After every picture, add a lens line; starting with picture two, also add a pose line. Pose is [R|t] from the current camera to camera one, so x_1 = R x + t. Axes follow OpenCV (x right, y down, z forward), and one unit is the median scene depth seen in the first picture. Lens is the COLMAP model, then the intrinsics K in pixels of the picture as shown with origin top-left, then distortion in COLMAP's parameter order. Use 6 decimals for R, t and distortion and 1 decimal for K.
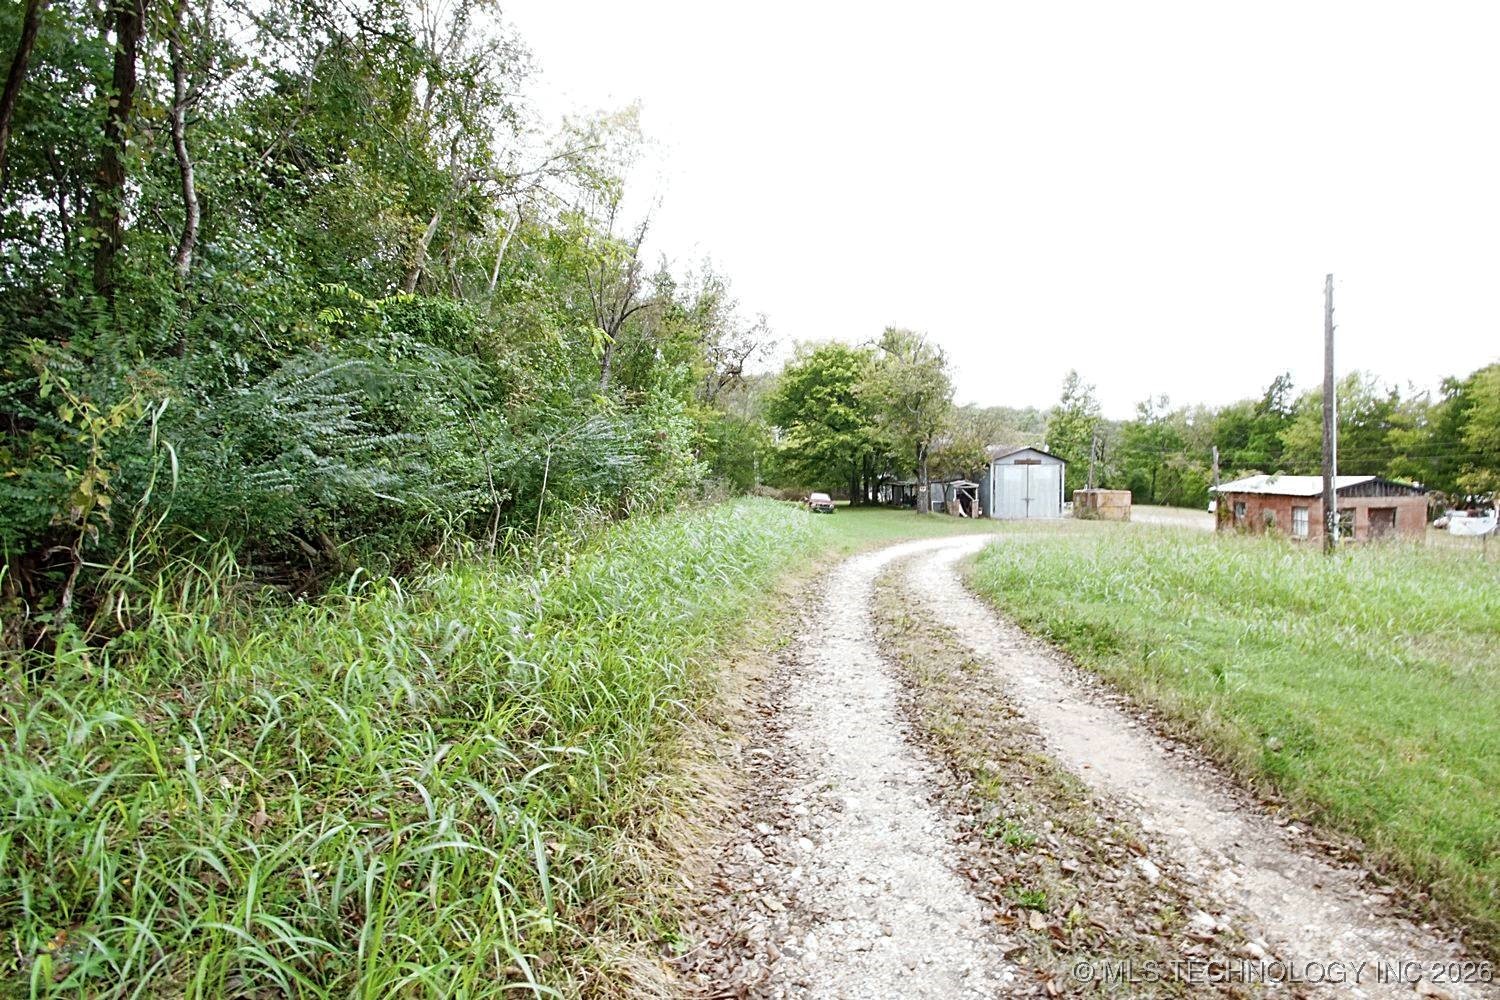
lens RADIAL K [[661.3, 0, 764.4], [0, 661.3, 498.9], [0, 0, 1]] dist [0.012317, -0.015325]
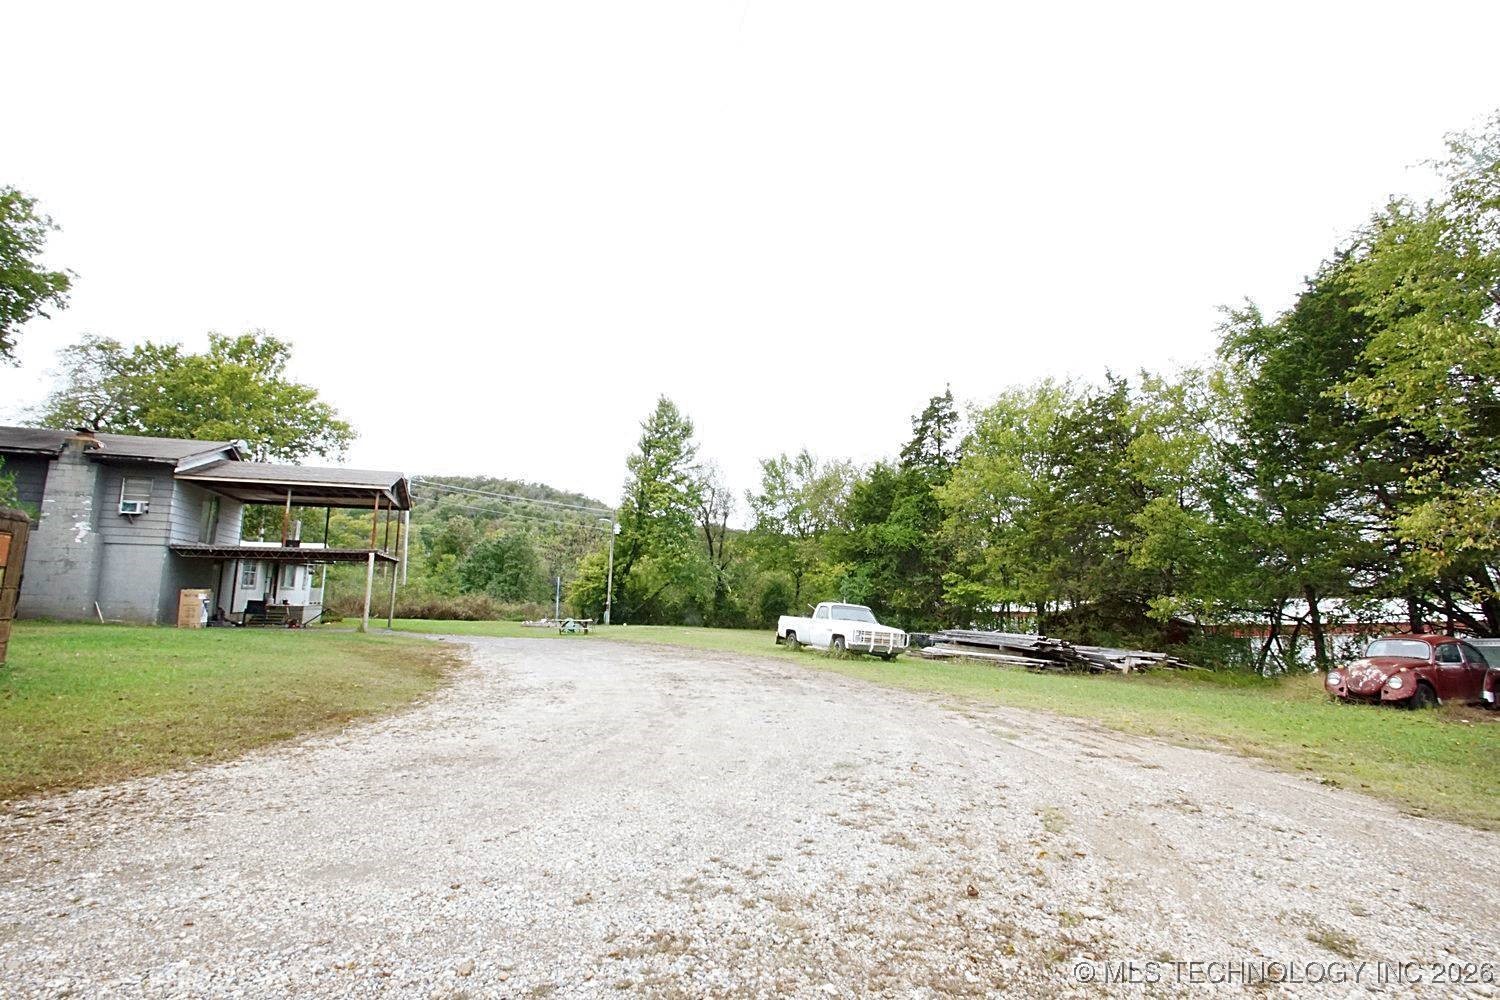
lens RADIAL K [[661.3, 0, 764.4], [0, 661.3, 498.9], [0, 0, 1]] dist [0.012317, -0.015325]
pose [[0.942610, 0.084451, 0.323039, 0.695935], [-0.019205, 0.979597, -0.200054, 0.022785], [-0.333343, 0.182369, 0.925000, 0.812387]]
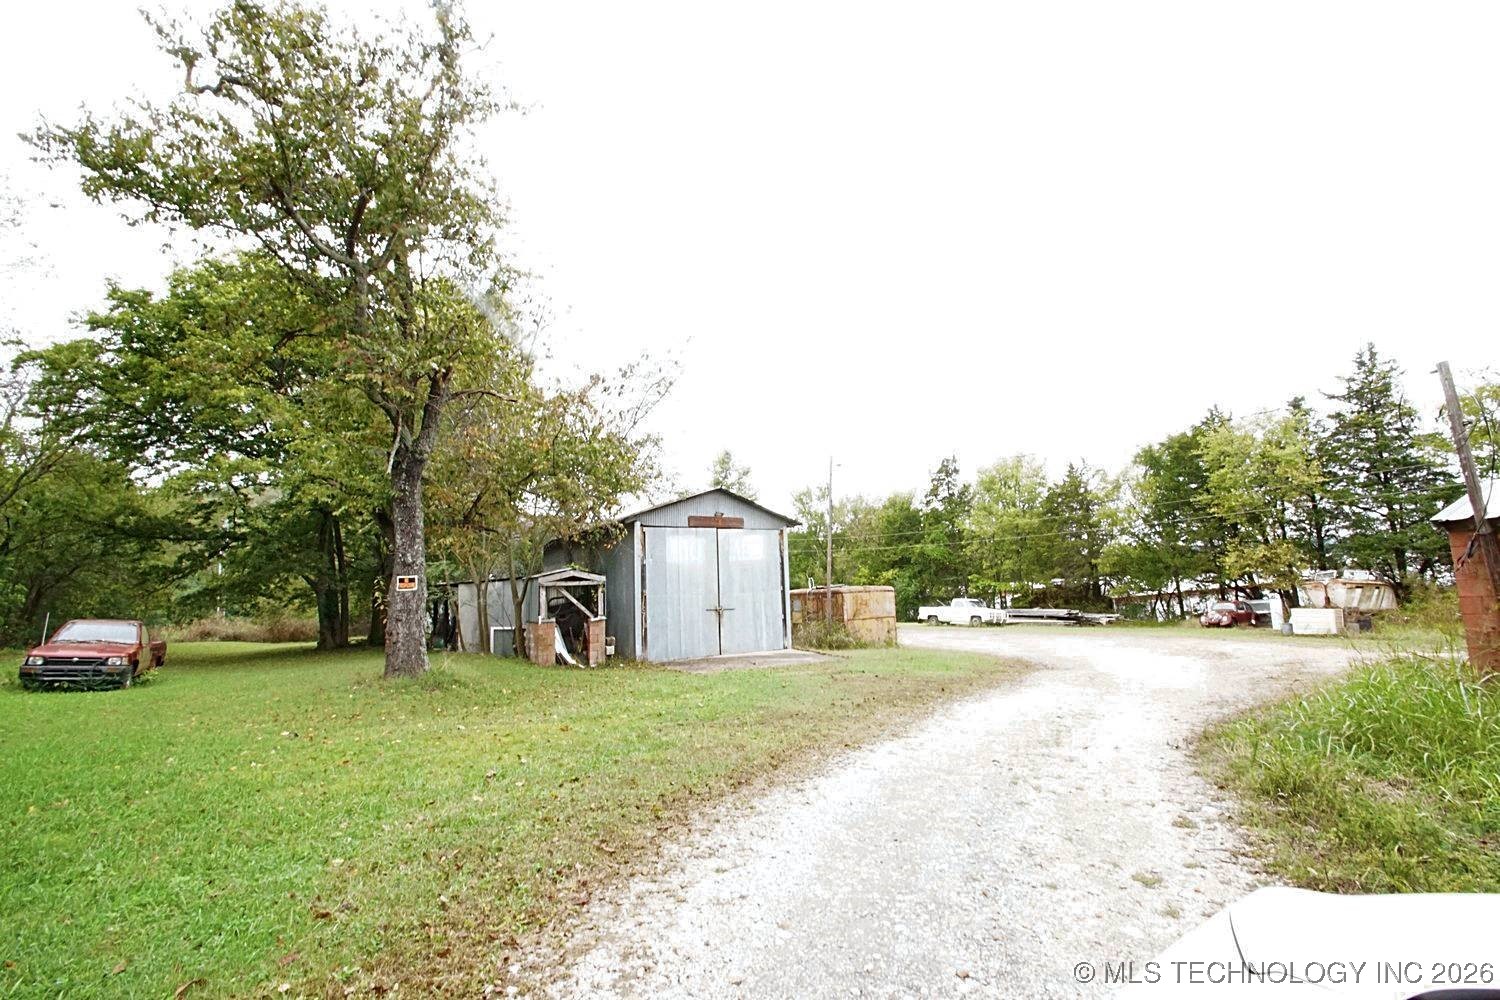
lens RADIAL K [[661.3, 0, 764.4], [0, 661.3, 498.9], [0, 0, 1]] dist [0.012317, -0.015325]
pose [[0.860185, 0.041866, 0.508261, 0.197542], [0.054574, 0.983345, -0.173361, 0.005725], [-0.507054, 0.176860, 0.843574, 0.596194]]
